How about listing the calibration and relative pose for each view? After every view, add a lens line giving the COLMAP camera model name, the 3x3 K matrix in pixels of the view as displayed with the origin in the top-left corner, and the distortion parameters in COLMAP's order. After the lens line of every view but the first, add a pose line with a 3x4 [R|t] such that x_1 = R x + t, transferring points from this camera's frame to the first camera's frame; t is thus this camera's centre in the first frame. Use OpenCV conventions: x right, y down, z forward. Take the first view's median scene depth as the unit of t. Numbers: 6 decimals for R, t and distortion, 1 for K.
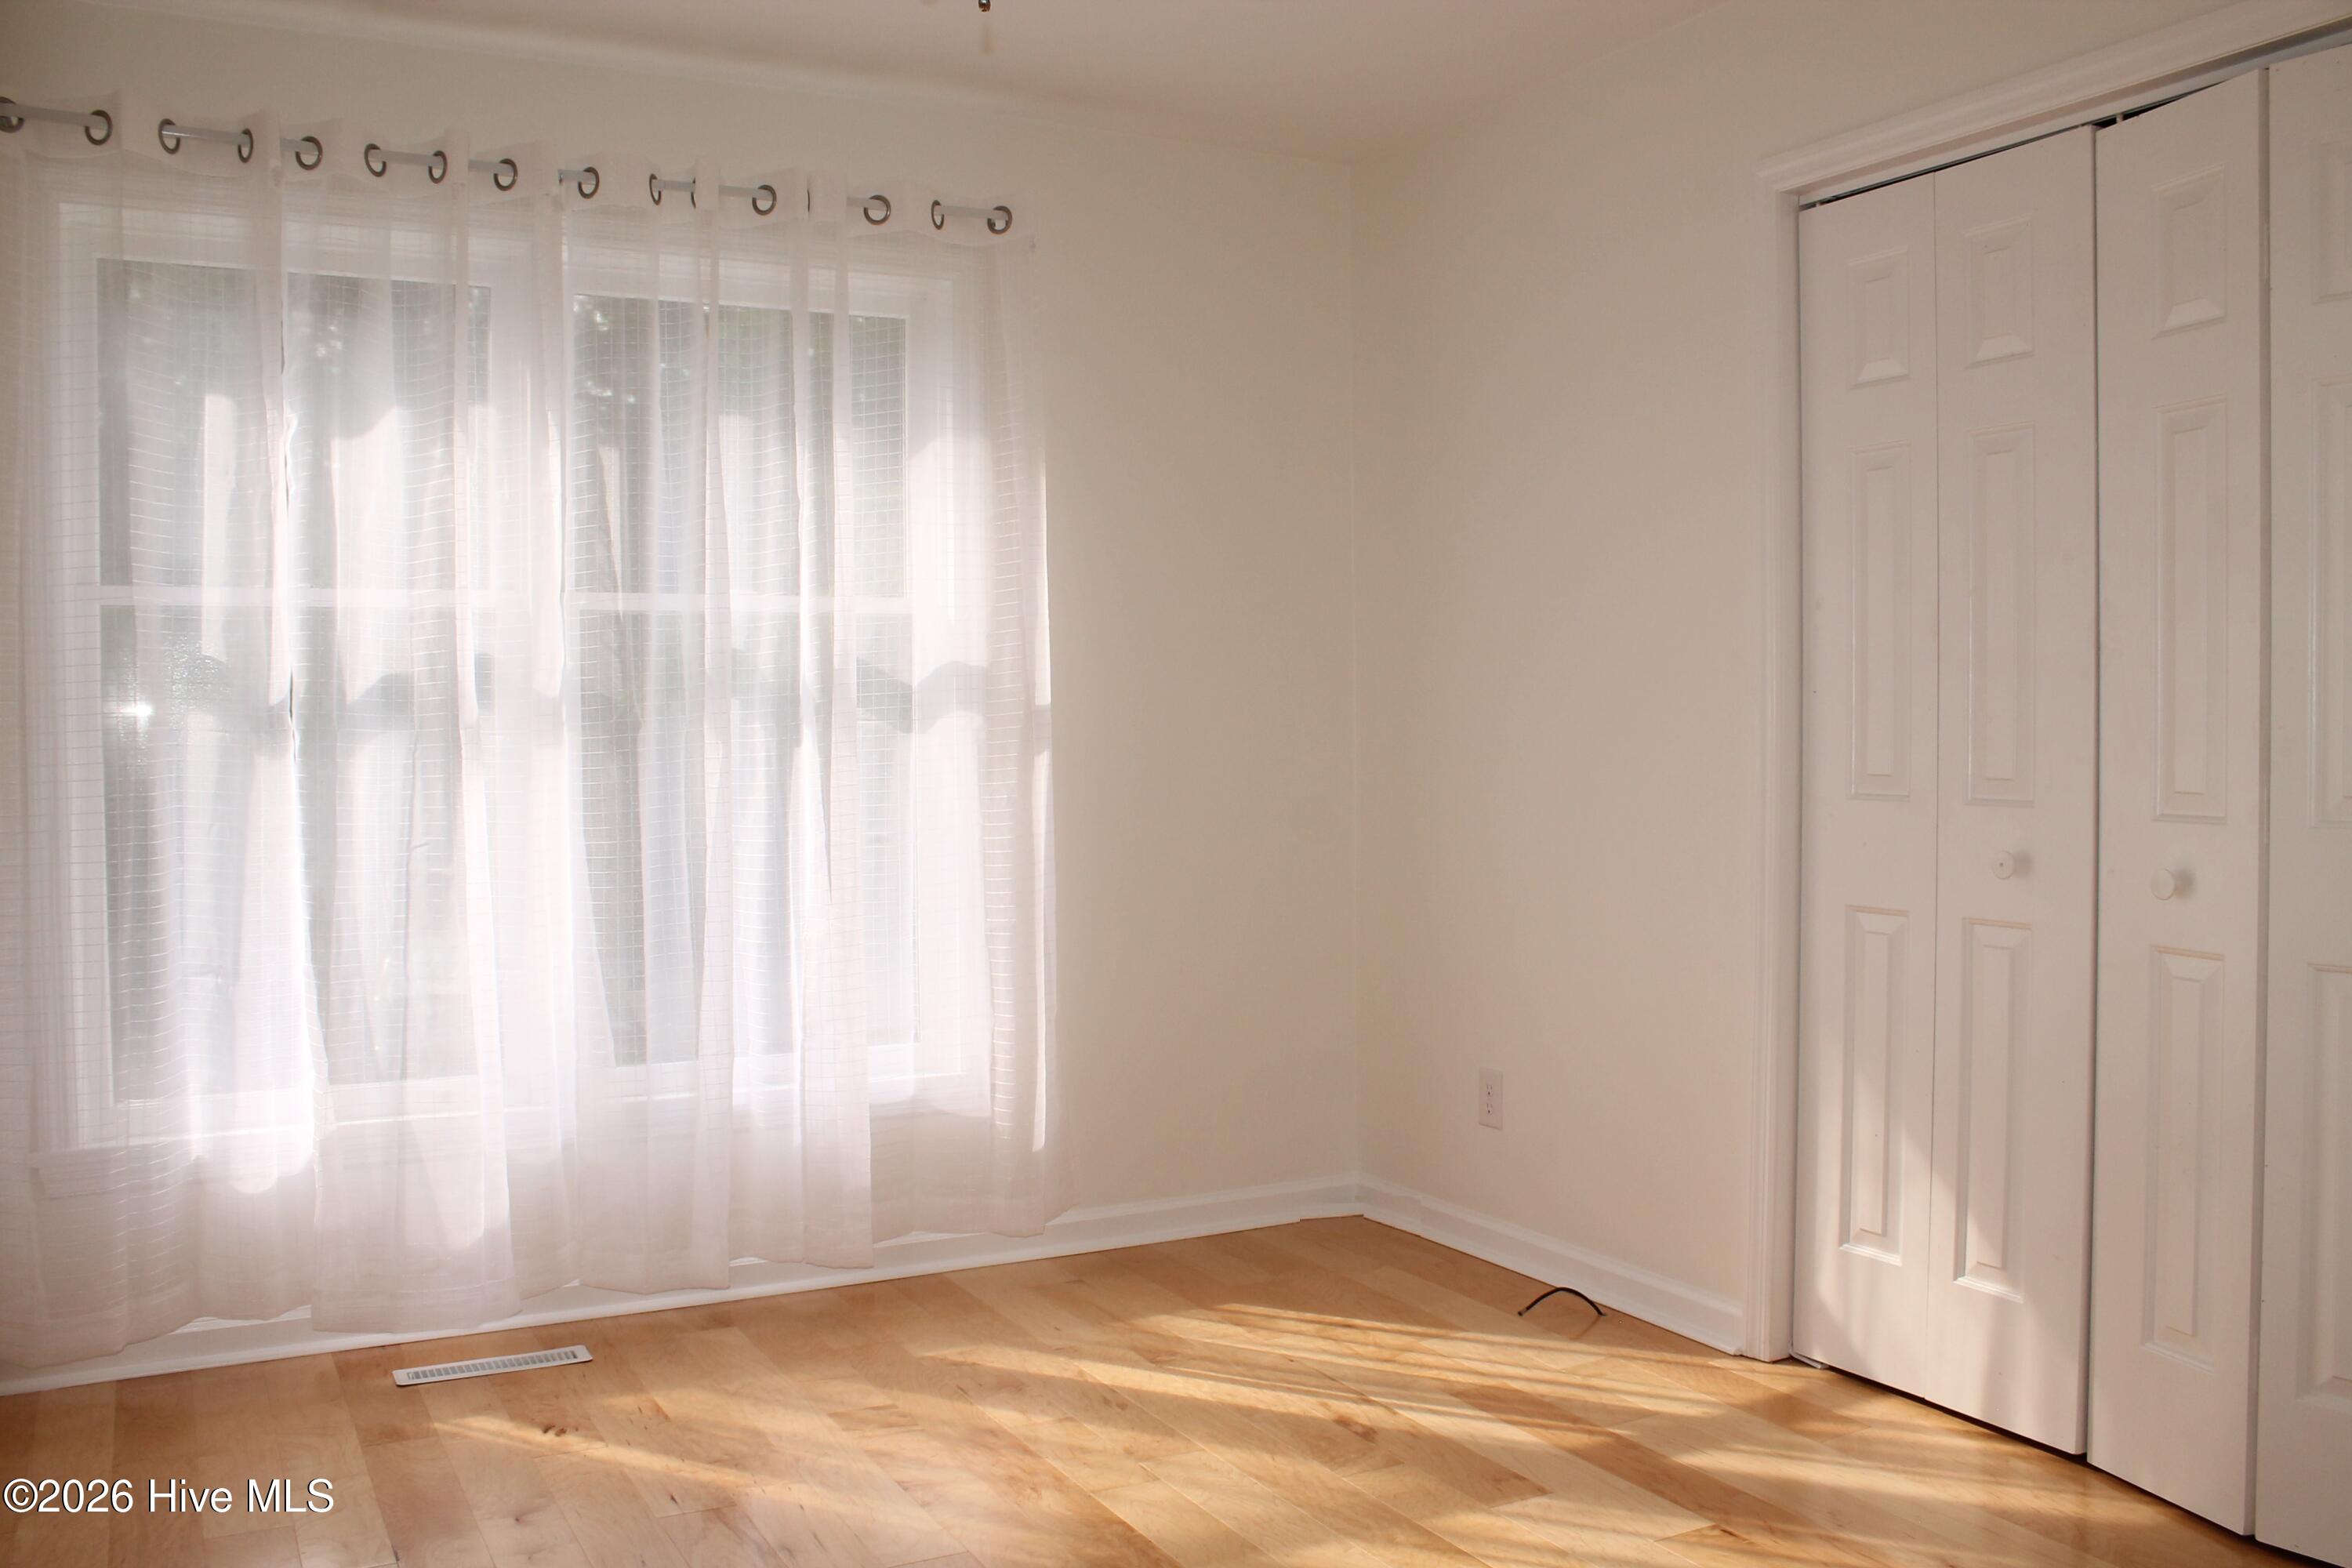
lens RADIAL K [[1993.6, 0, 1156.7], [0, 1993.6, 784.9], [0, 0, 1]] dist [-0.161817, 0.146209]
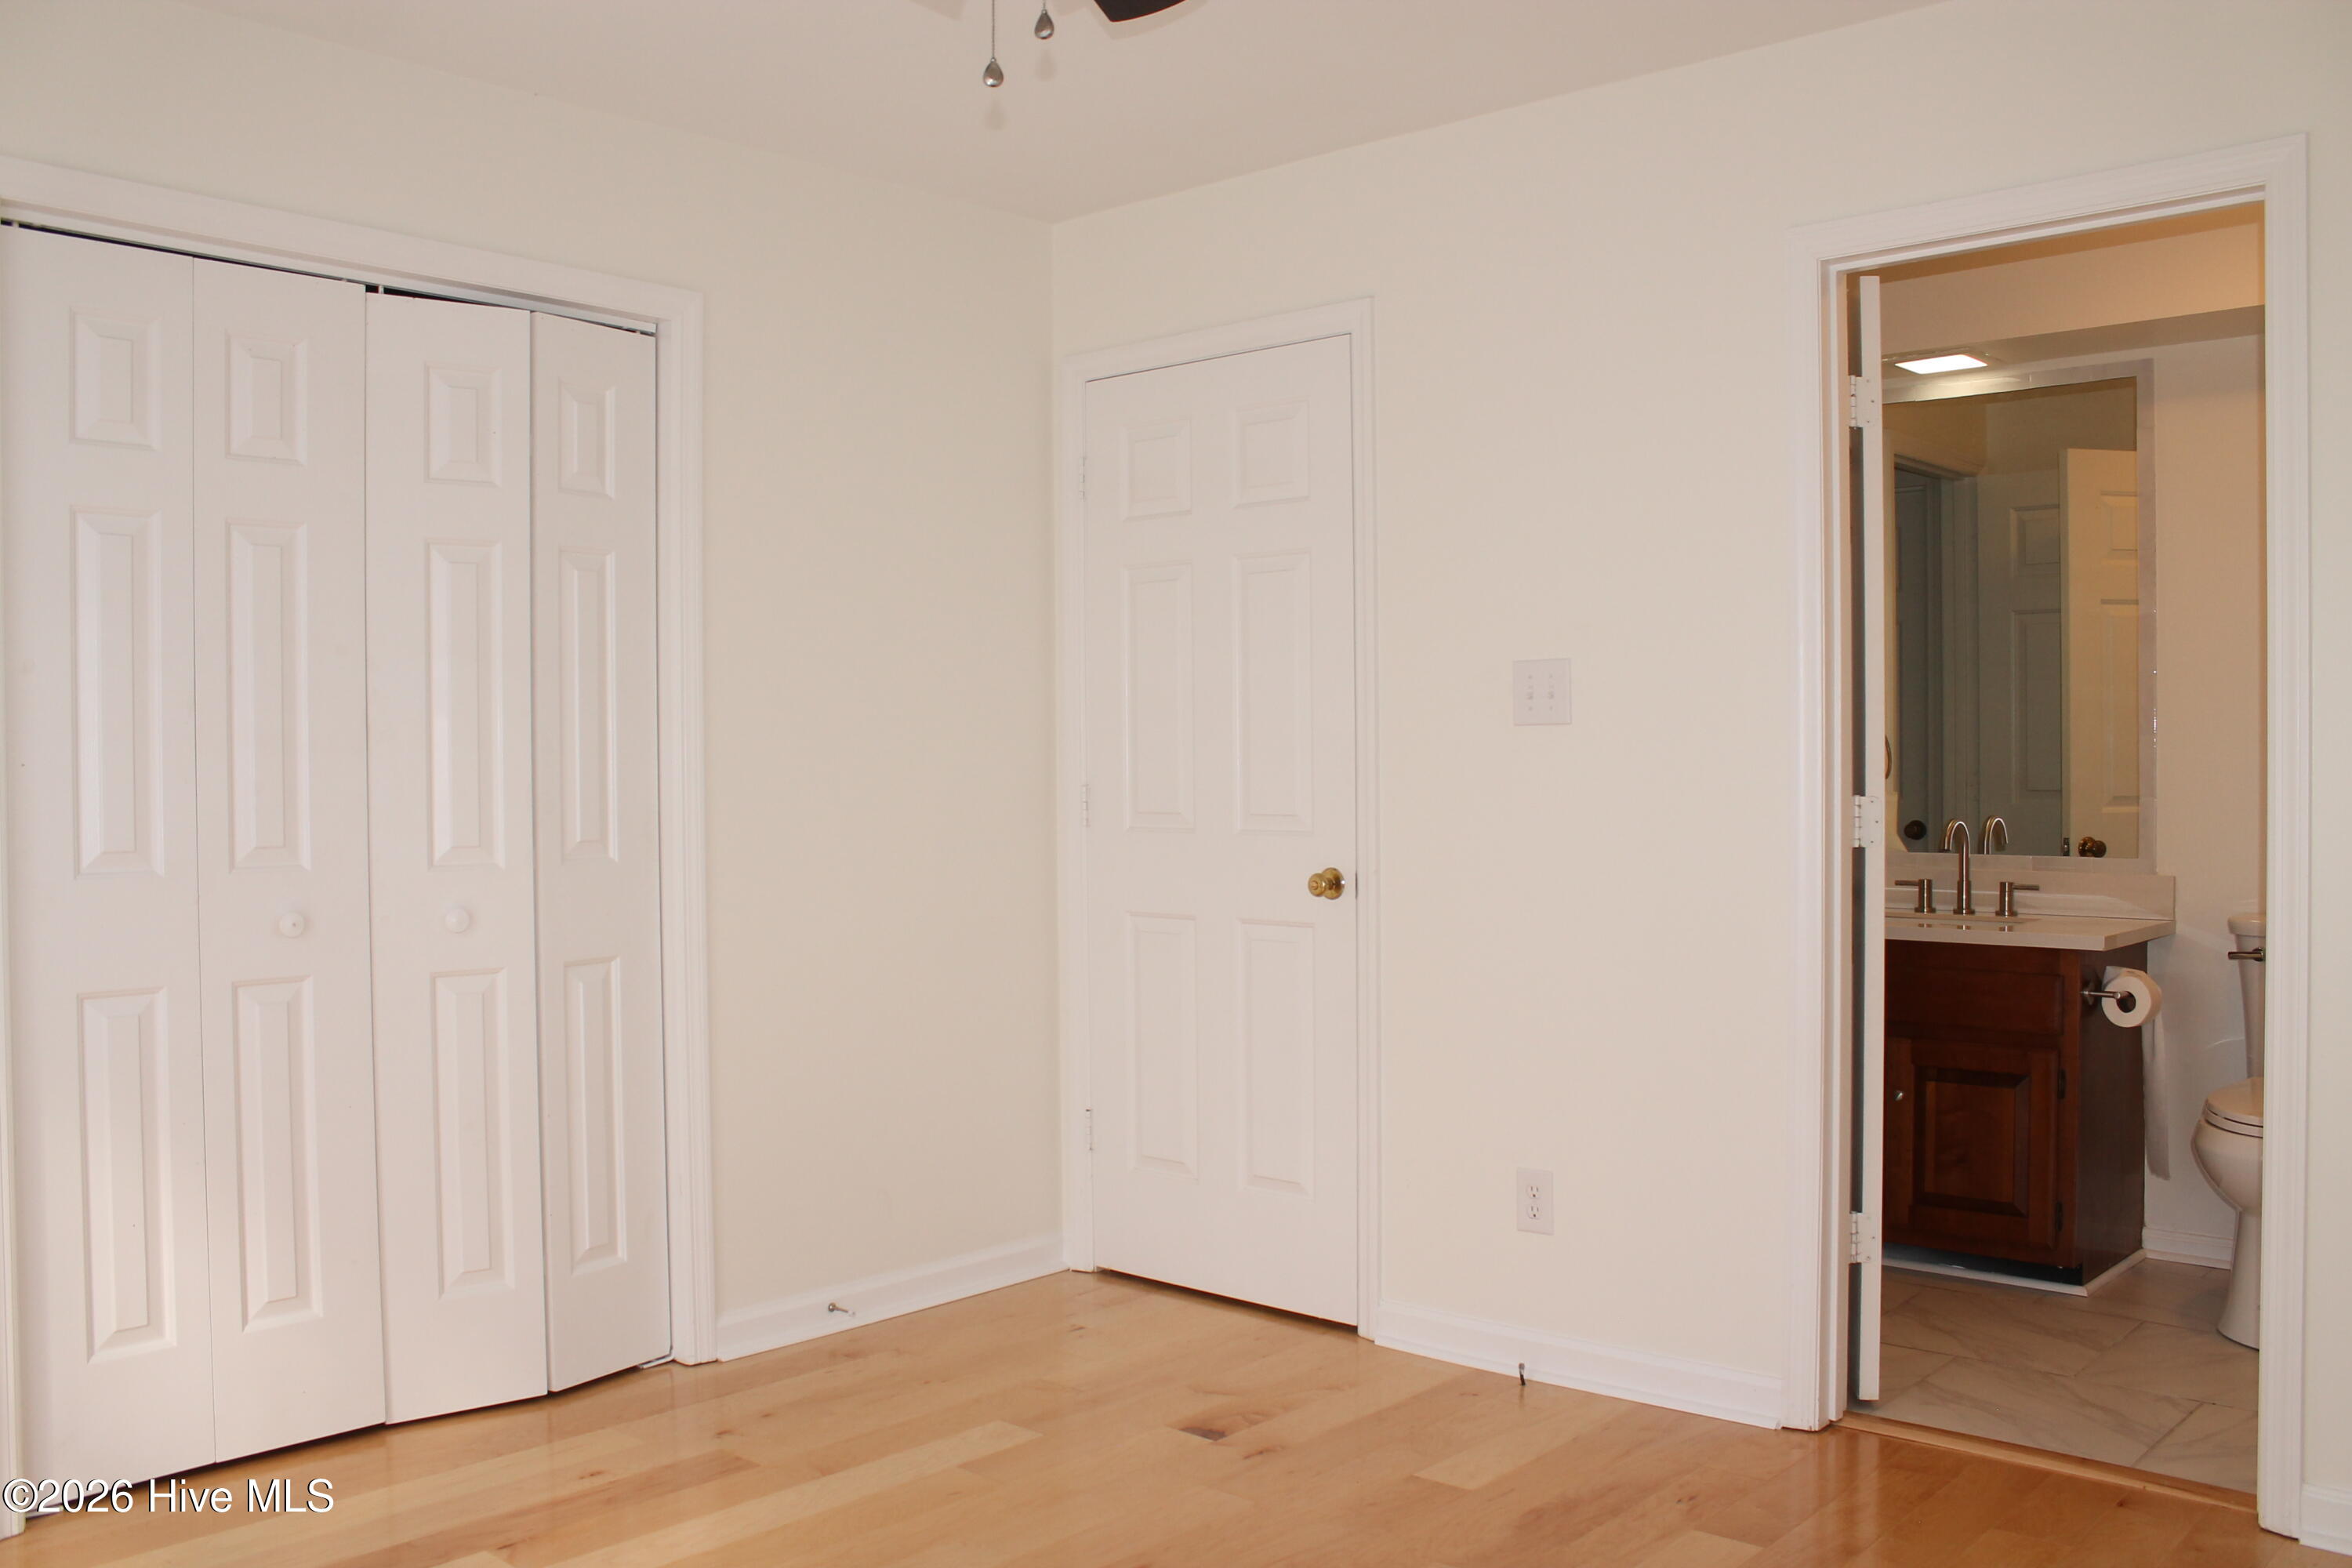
lens RADIAL K [[1993.6, 0, 1156.7], [0, 1993.6, 784.9], [0, 0, 1]] dist [-0.161817, 0.146209]
pose [[-0.349439, -0.001982, 0.936957, -0.396374], [0.040645, 0.999024, 0.017271, -0.019323], [-0.936077, 0.044117, -0.349018, 0.483696]]
